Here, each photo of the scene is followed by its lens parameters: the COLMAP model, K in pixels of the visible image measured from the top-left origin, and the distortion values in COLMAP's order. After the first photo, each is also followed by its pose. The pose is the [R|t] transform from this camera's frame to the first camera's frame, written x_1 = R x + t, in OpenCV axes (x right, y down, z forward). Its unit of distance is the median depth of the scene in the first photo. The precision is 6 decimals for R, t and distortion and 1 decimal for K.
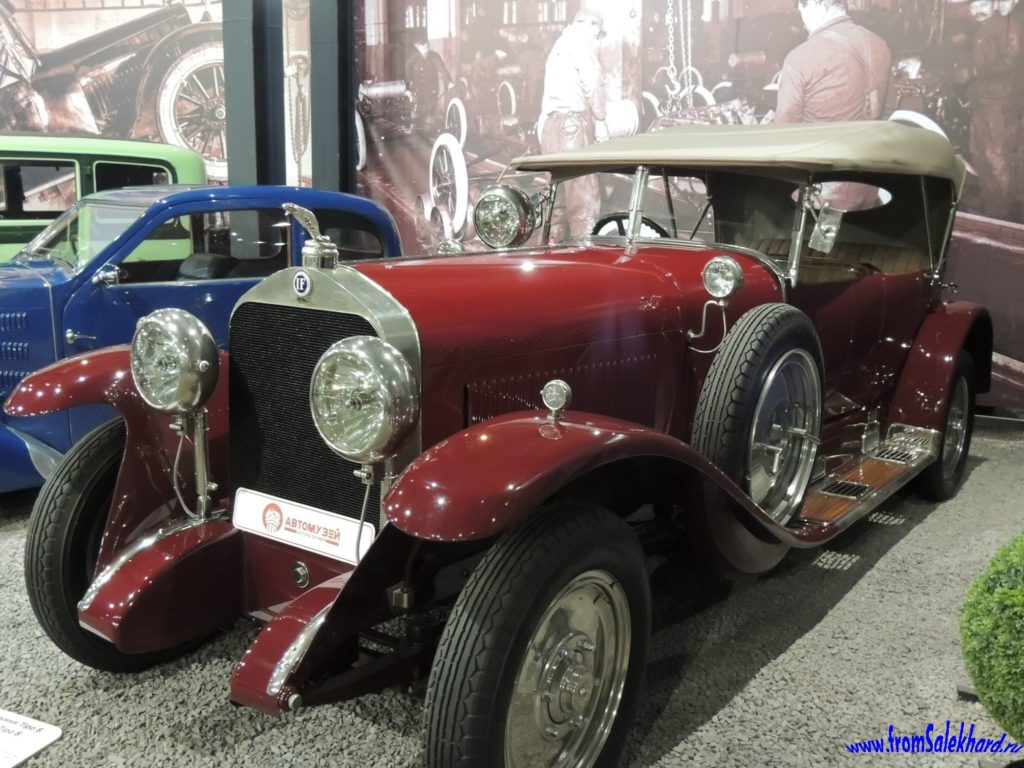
lens RADIAL K [[1004.1, 0, 509.9], [0, 1004.1, 382.8], [0, 0, 1]] dist [-0.012373, 0.000000]
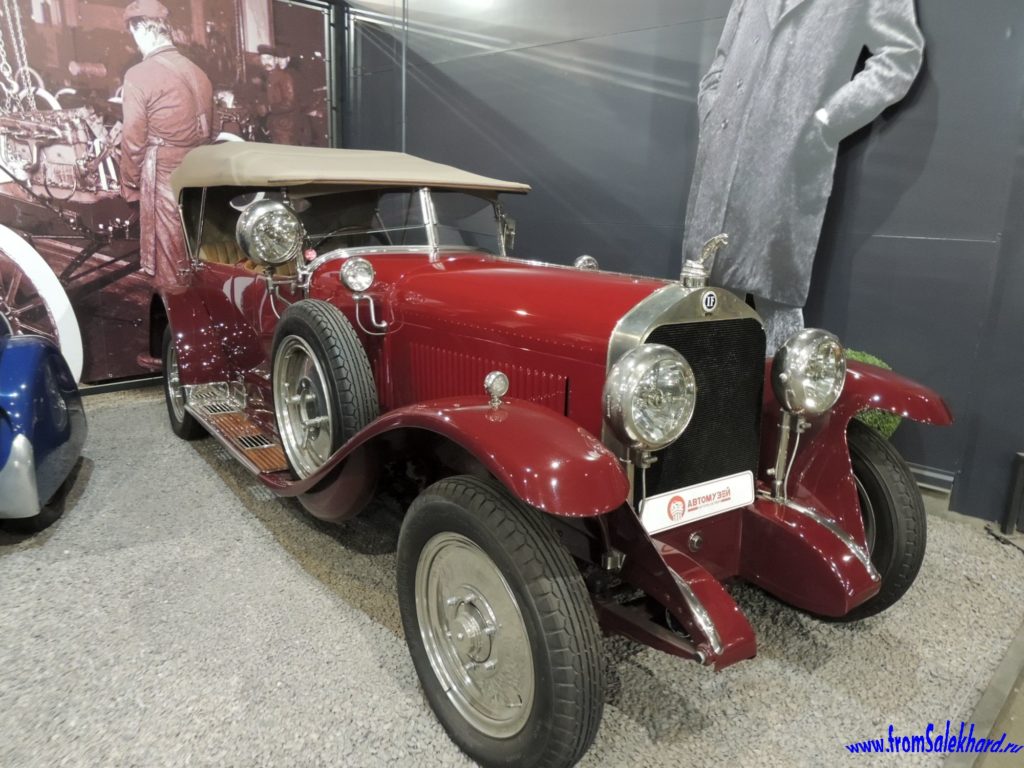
lens RADIAL K [[767.5, 0, 513.7], [0, 767.5, 382.7], [0, 0, 1]] dist [-0.014561, 0.009563]
pose [[0.337220, -0.218758, 0.915657, -0.376828], [0.158445, 0.971942, 0.173853, -0.066038], [-0.927997, 0.086455, 0.362420, 0.295411]]
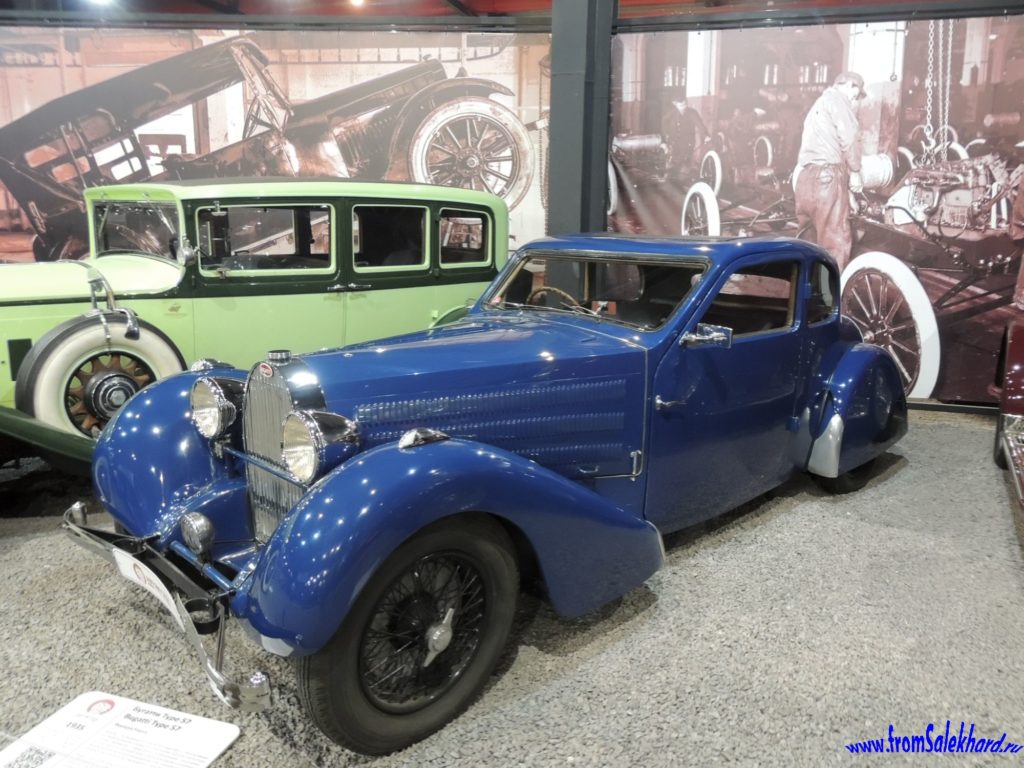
lens RADIAL K [[767.5, 0, 522.0], [0, 767.5, 385.3], [0, 0, 1]] dist [-0.014561, 0.009563]
pose [[0.991686, -0.029480, 0.125263, -0.386414], [0.026799, 0.999375, 0.023035, -0.048658], [-0.125864, -0.019487, 0.991856, 0.177939]]
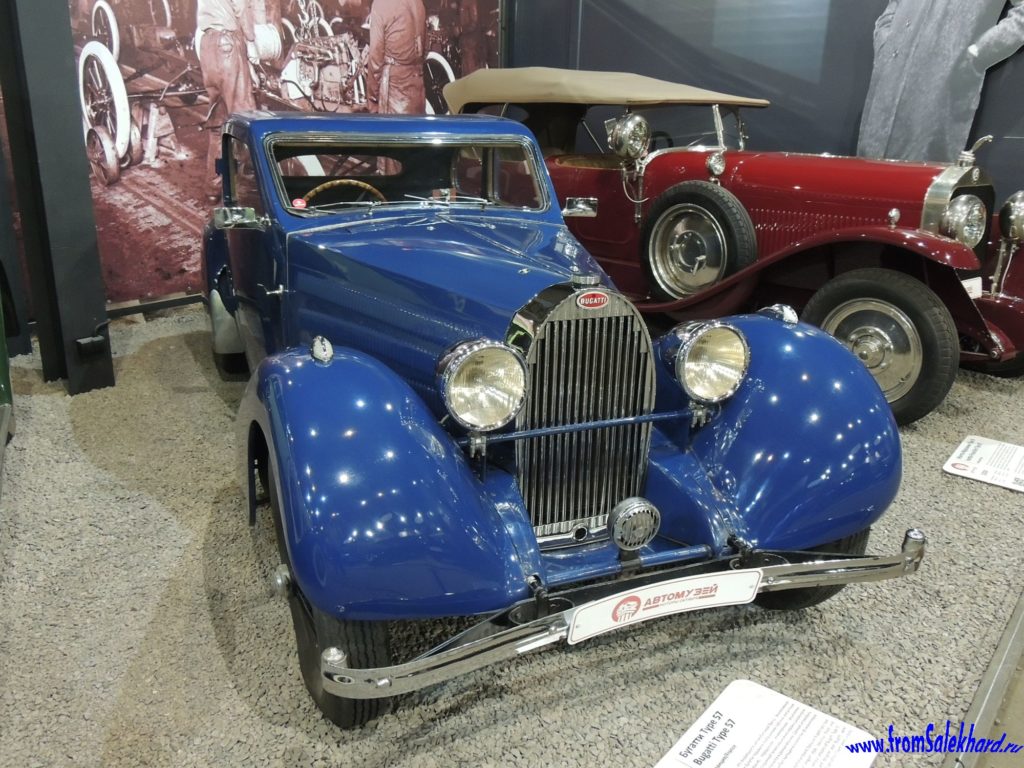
lens RADIAL K [[846.6, 0, 512.7], [0, 846.6, 381.4], [0, 0, 1]] dist [-0.012363, 0.008097]
pose [[0.270736, -0.303621, 0.913519, -0.743084], [0.166575, 0.949420, 0.266186, -0.106625], [-0.948132, 0.080103, 0.307618, 0.470454]]
